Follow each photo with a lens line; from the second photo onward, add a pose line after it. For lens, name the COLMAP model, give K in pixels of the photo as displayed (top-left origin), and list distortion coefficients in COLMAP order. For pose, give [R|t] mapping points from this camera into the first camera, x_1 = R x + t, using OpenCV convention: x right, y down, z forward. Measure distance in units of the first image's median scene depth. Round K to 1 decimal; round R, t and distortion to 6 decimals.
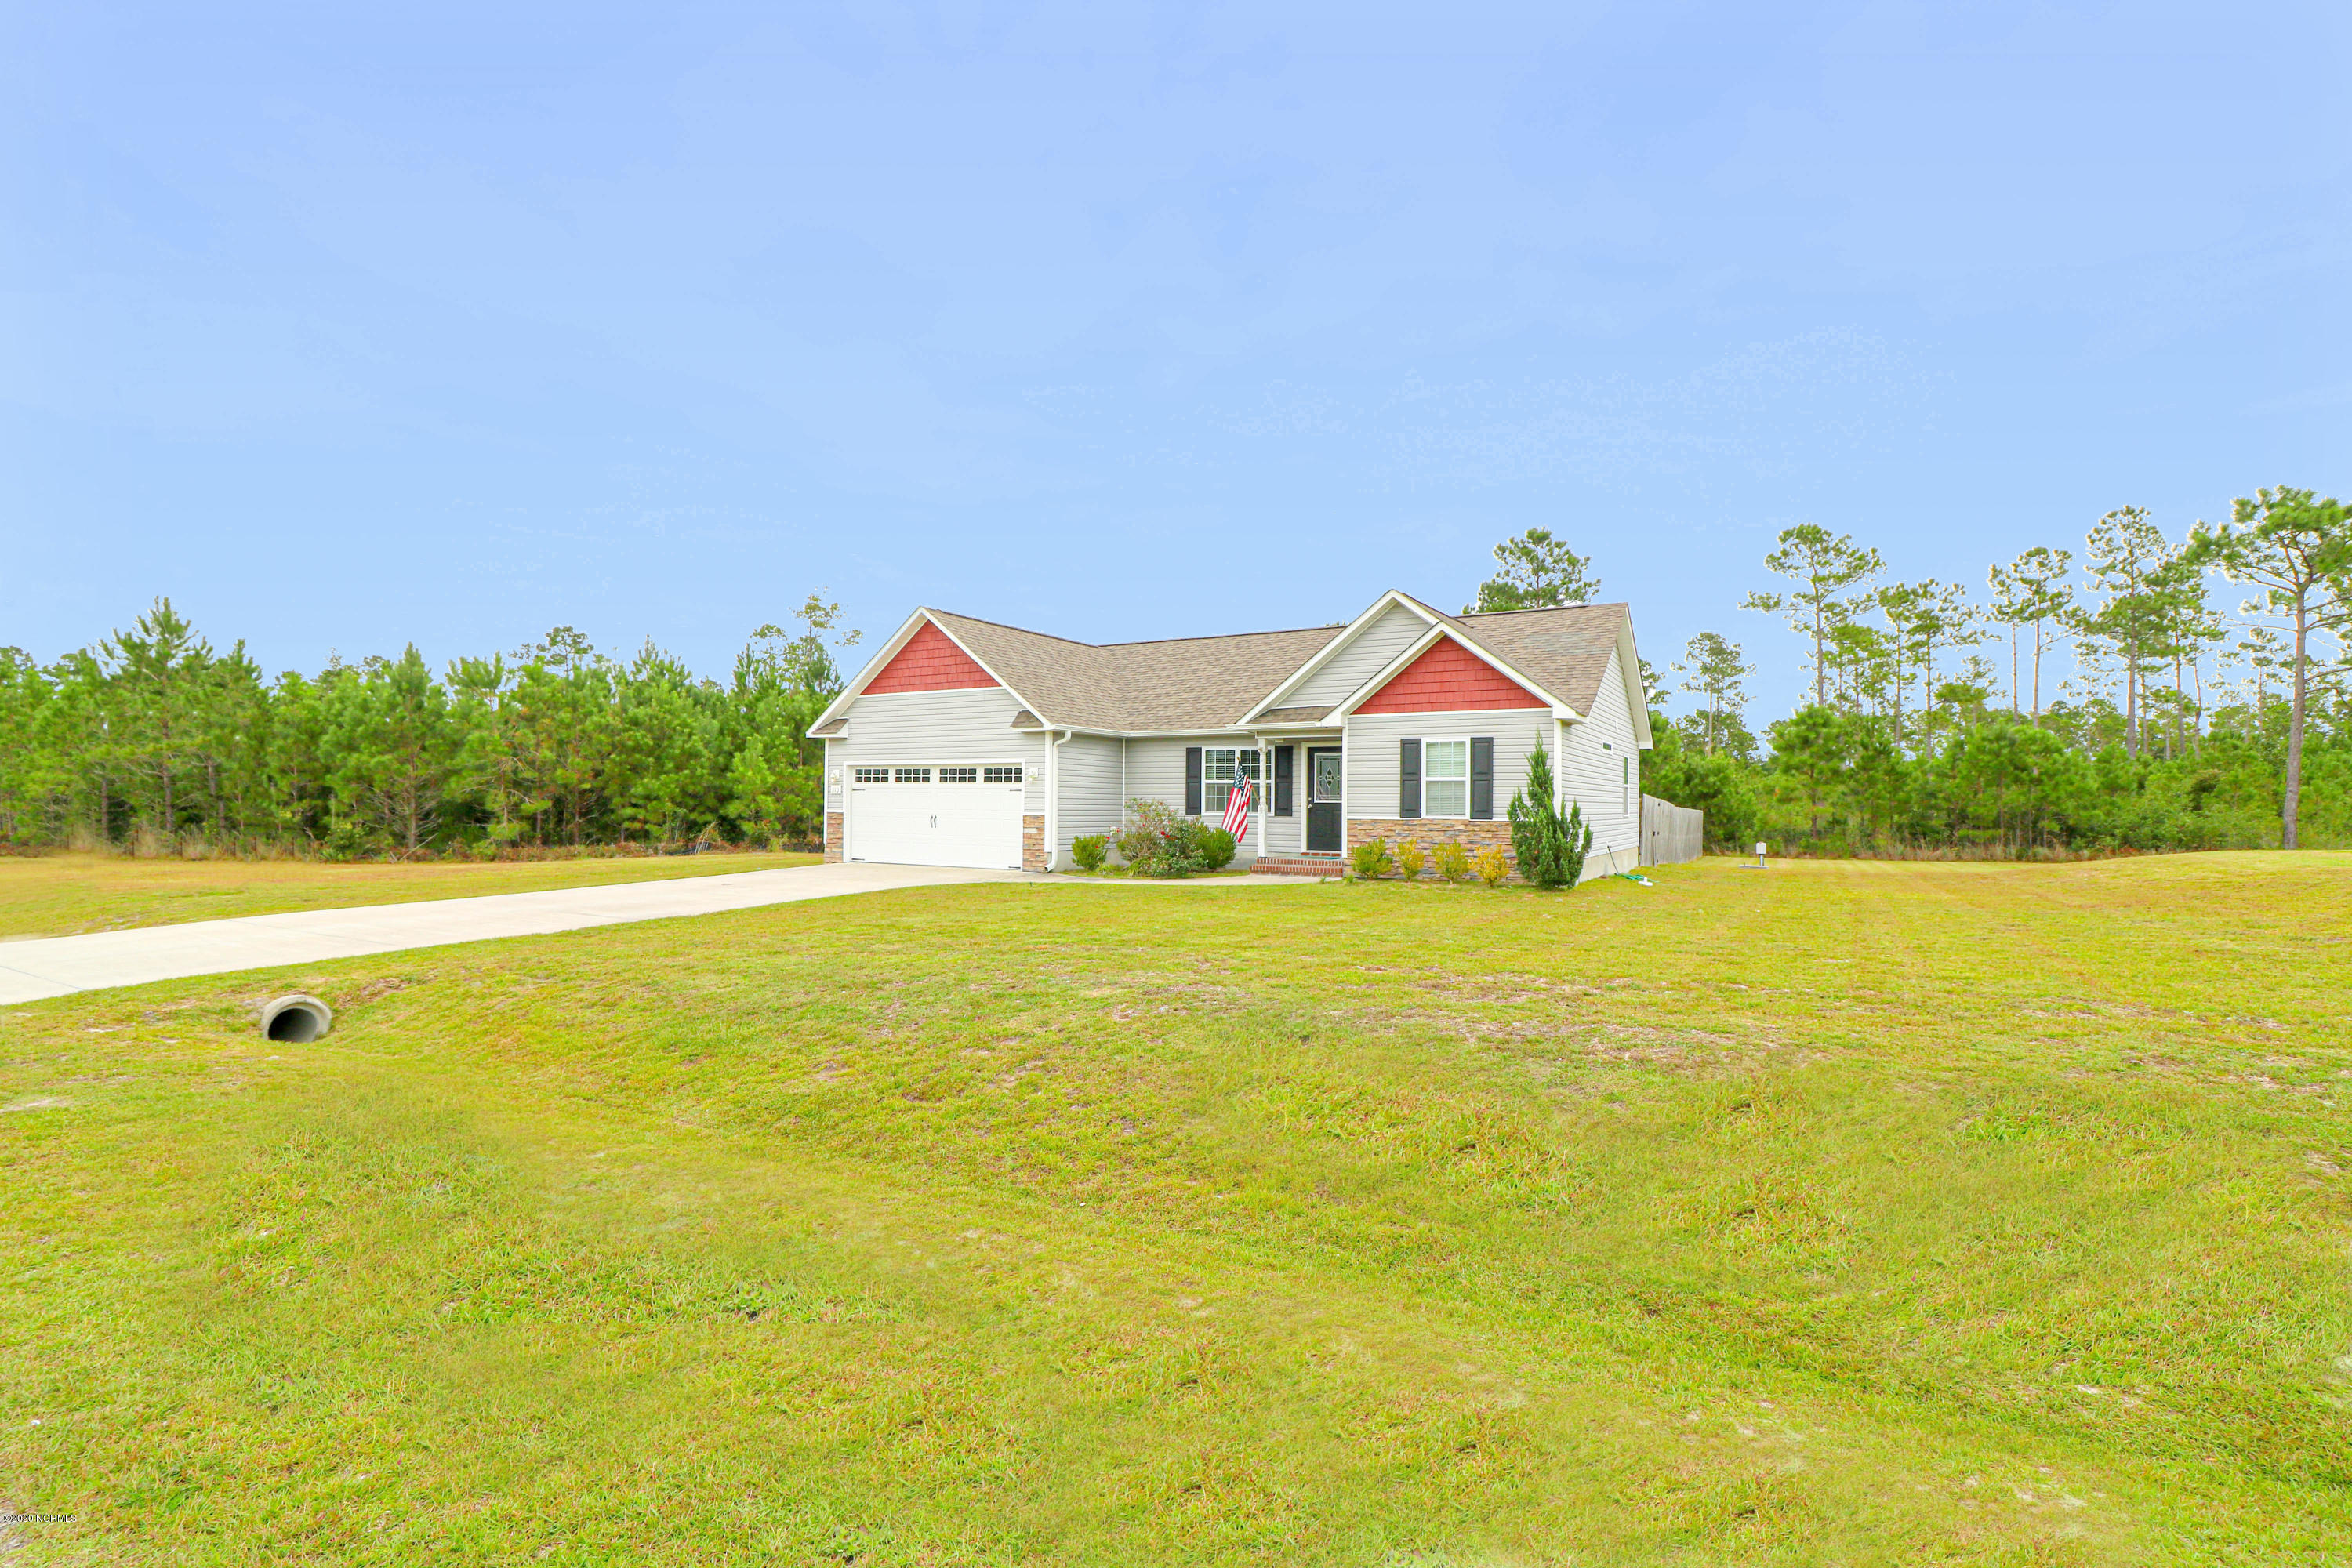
lens RADIAL K [[1083.4, 0, 1175.6], [0, 1083.4, 791.6], [0, 0, 1]] dist [-0.005252, -0.004033]
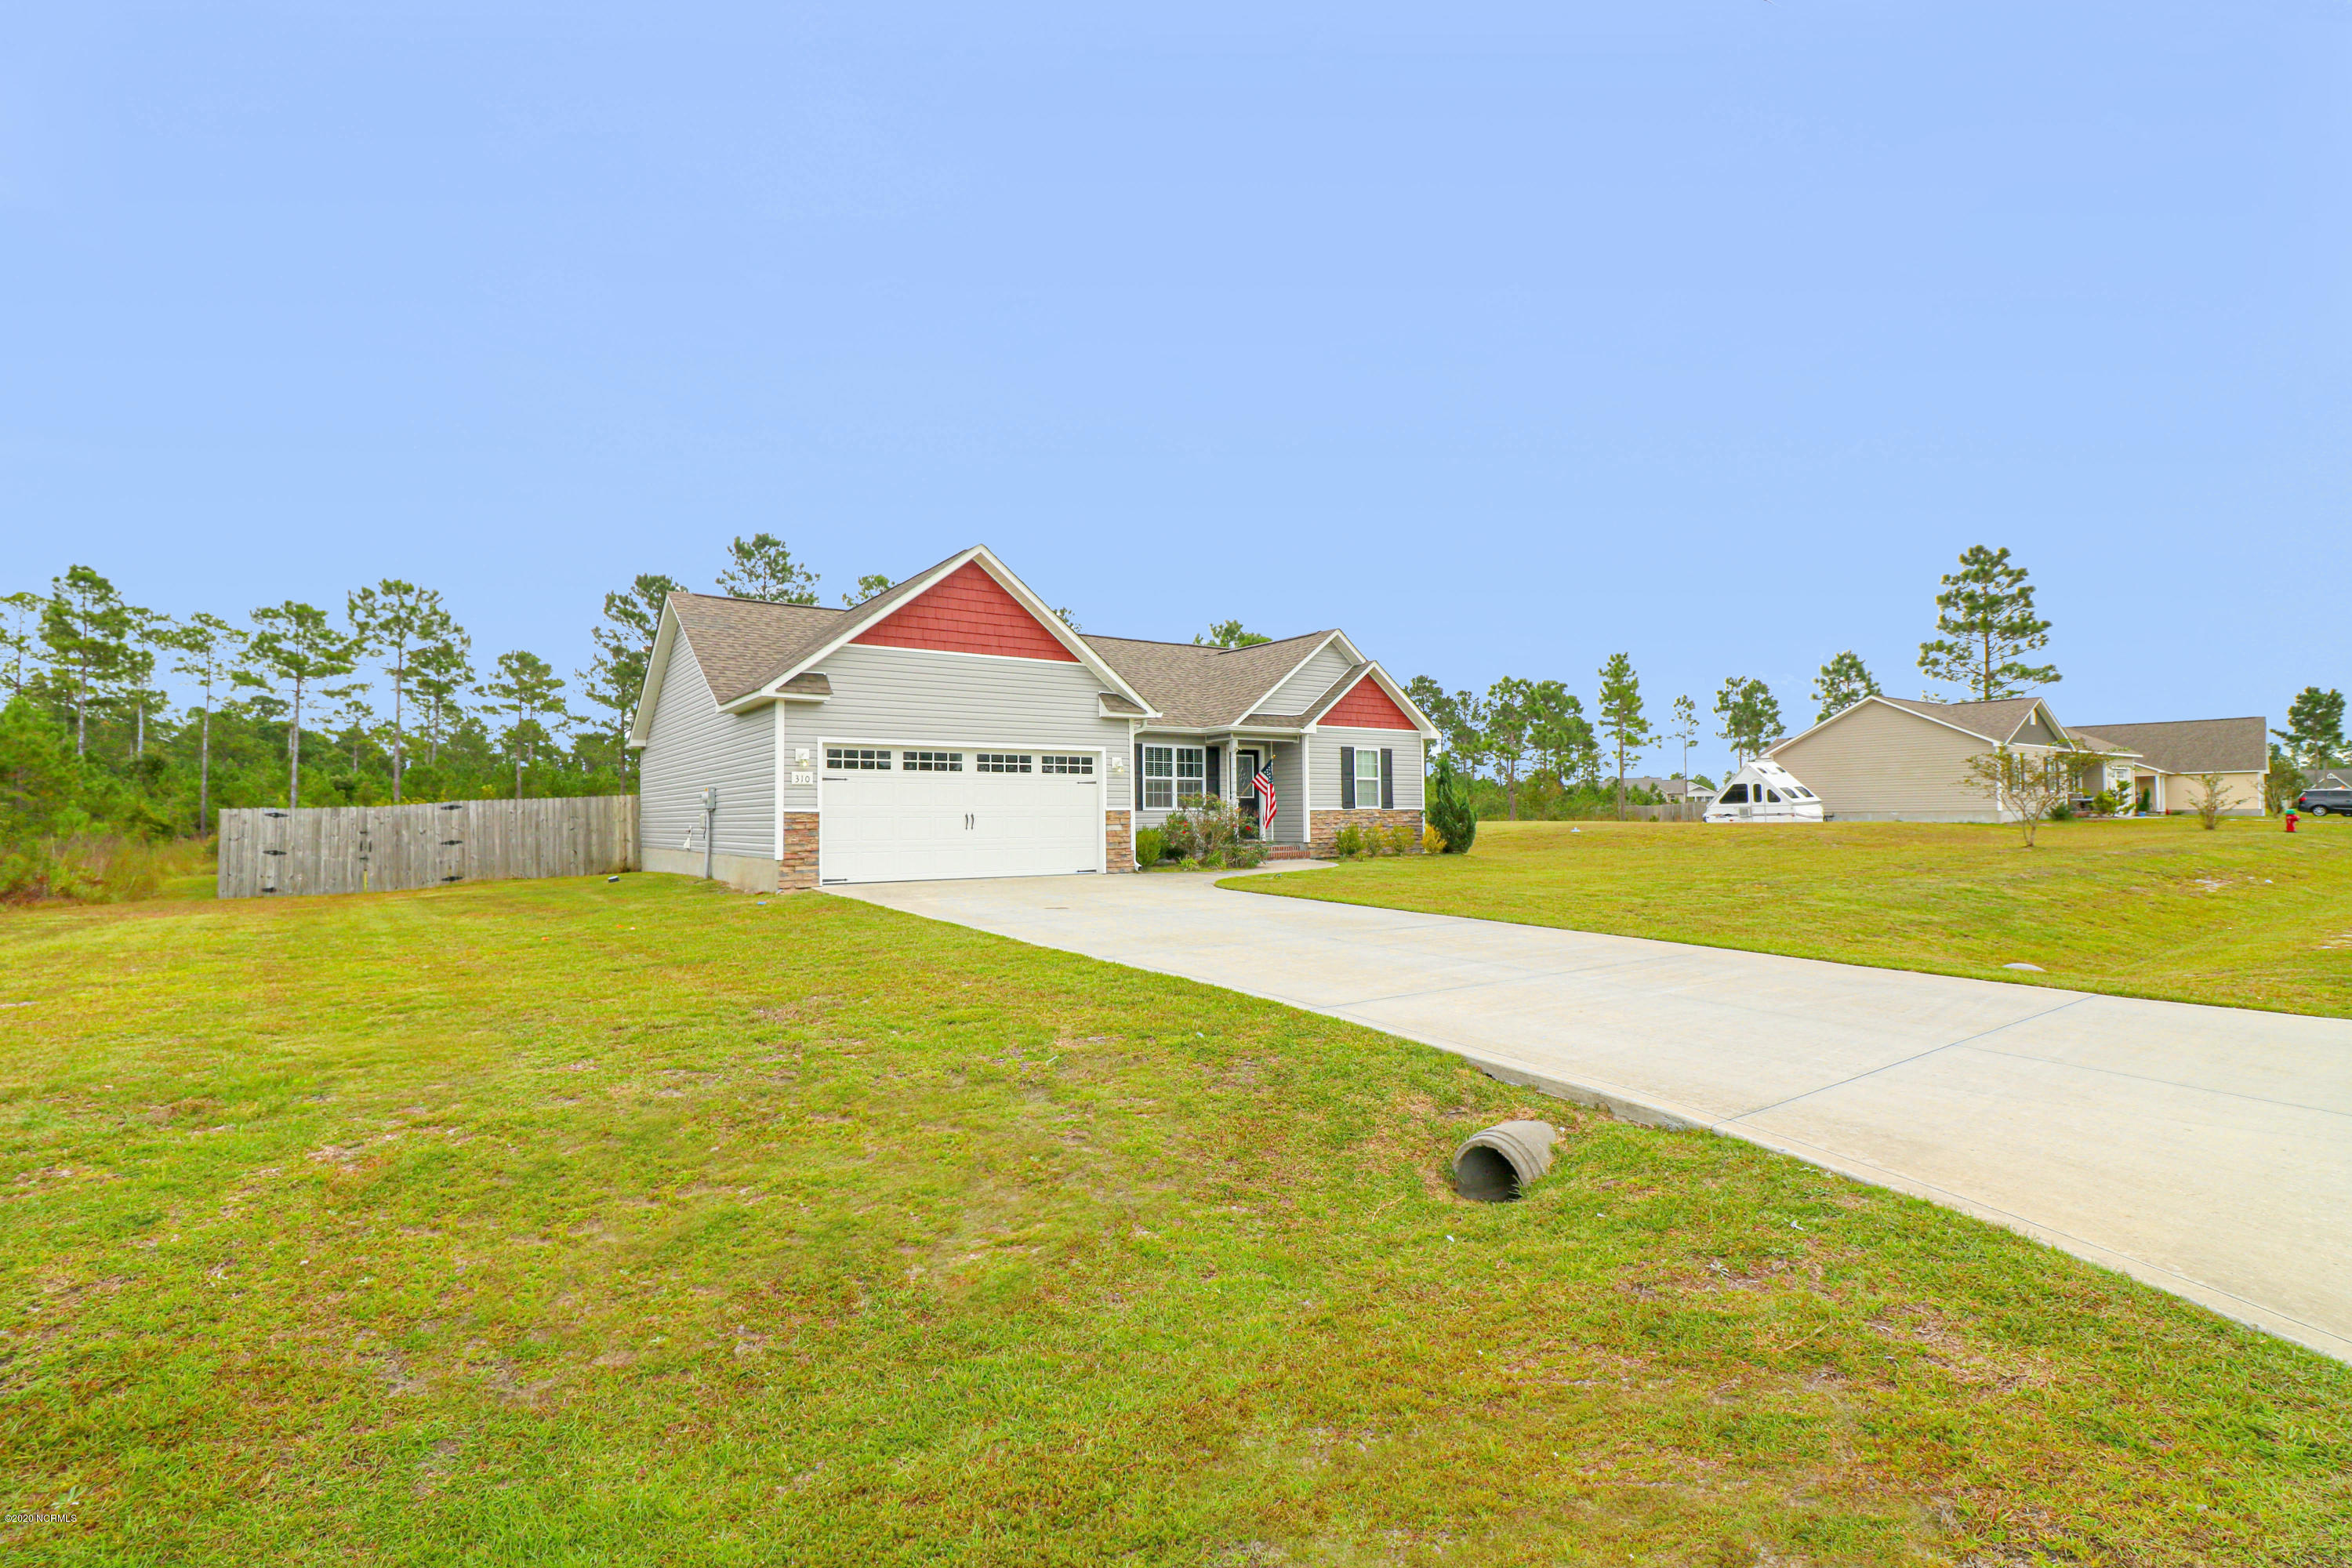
lens RADIAL K [[1083.4, 0, 1189.0], [0, 1083.4, 774.9], [0, 0, 1]] dist [-0.005252, -0.004033]
pose [[0.411617, 0.024304, 0.911033, -0.895742], [0.003166, 0.999600, -0.028097, 0.017121], [-0.911351, 0.014450, 0.411376, 0.557338]]
